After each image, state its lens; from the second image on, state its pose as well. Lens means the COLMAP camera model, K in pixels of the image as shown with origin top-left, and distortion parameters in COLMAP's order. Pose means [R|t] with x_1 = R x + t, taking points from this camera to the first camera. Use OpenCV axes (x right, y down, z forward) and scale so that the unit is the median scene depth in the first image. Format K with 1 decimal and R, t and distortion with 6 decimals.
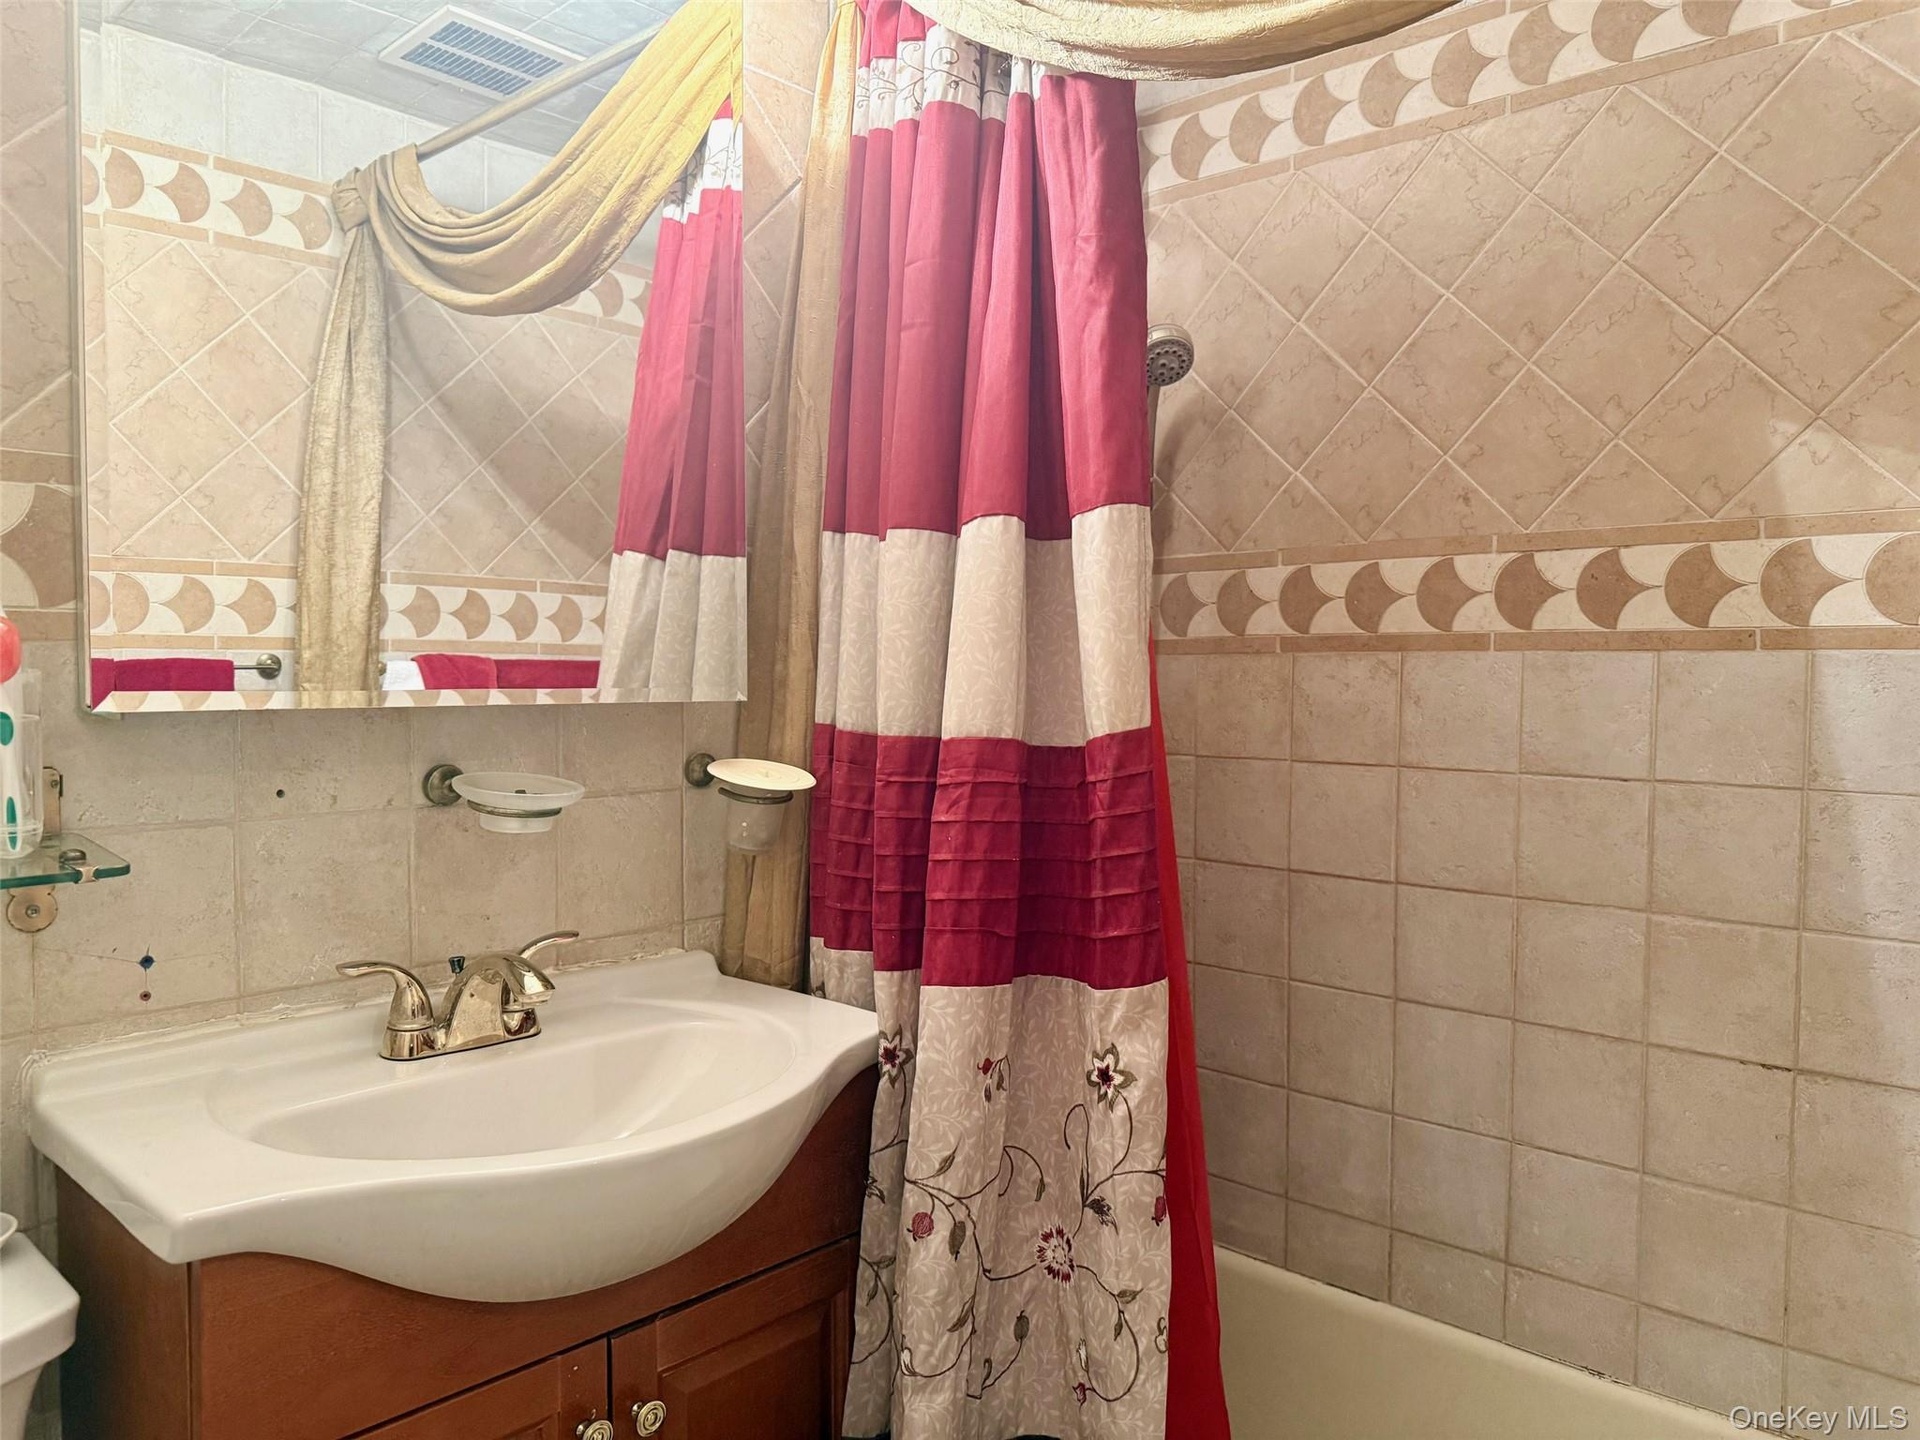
lens RADIAL K [[1342.5, 0, 955.7], [0, 1342.5, 719.4], [0, 0, 1]] dist [0.001543, -0.010678]
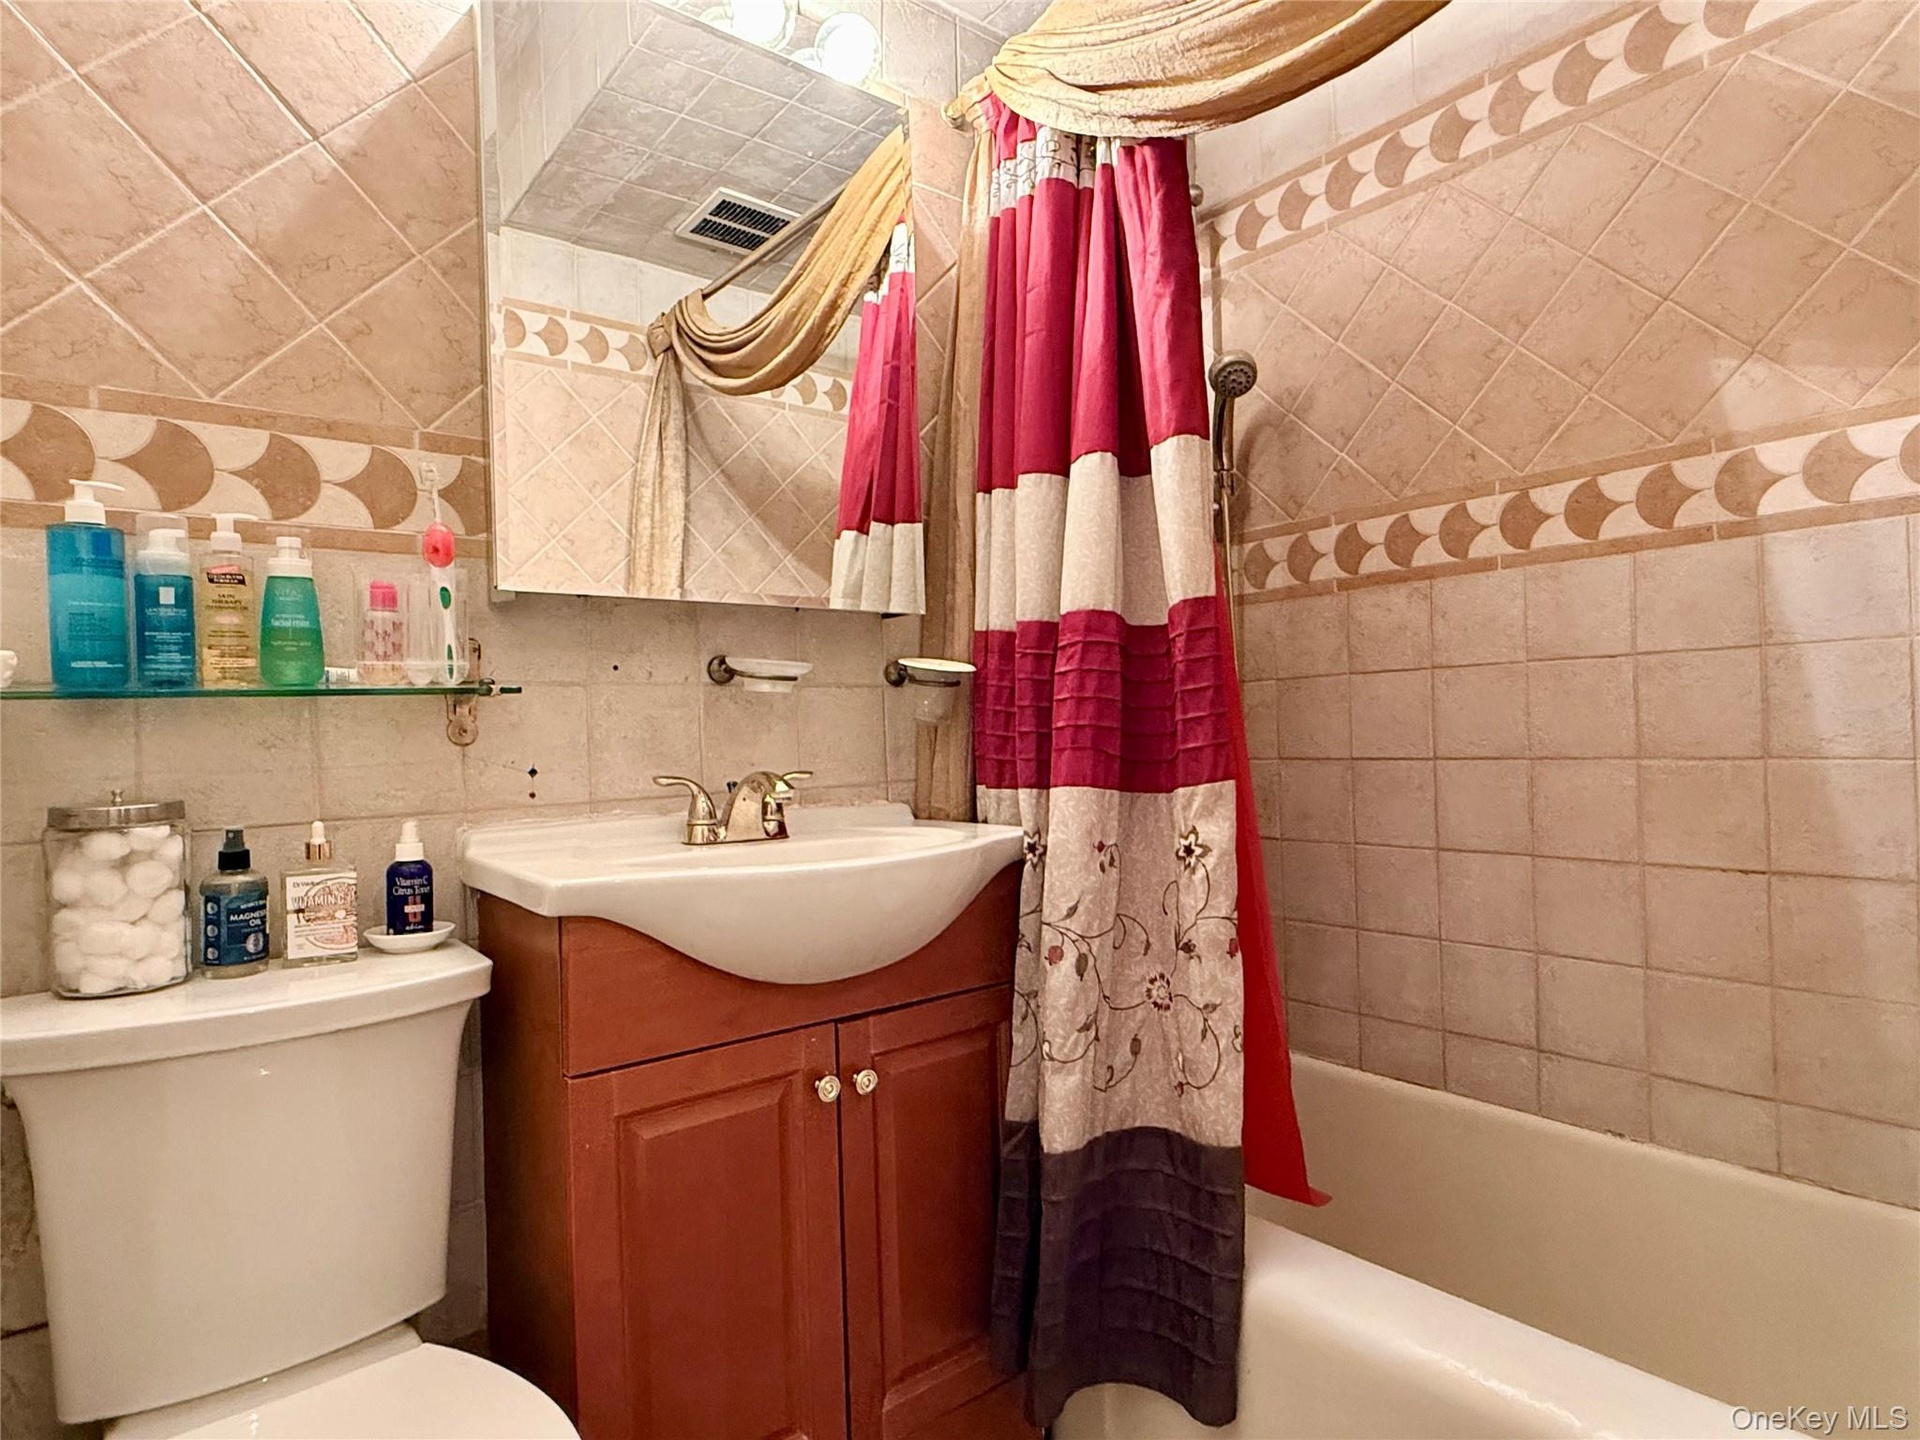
lens RADIAL K [[1036.8, 0, 966.1], [0, 1036.8, 723.2], [0, 0, 1]] dist [-0.000200, 0.000174]
pose [[0.988499, -0.036508, -0.146754, 0.038707], [0.030218, 0.998536, -0.044862, 0.144461], [0.148177, 0.039911, 0.988155, -0.061843]]
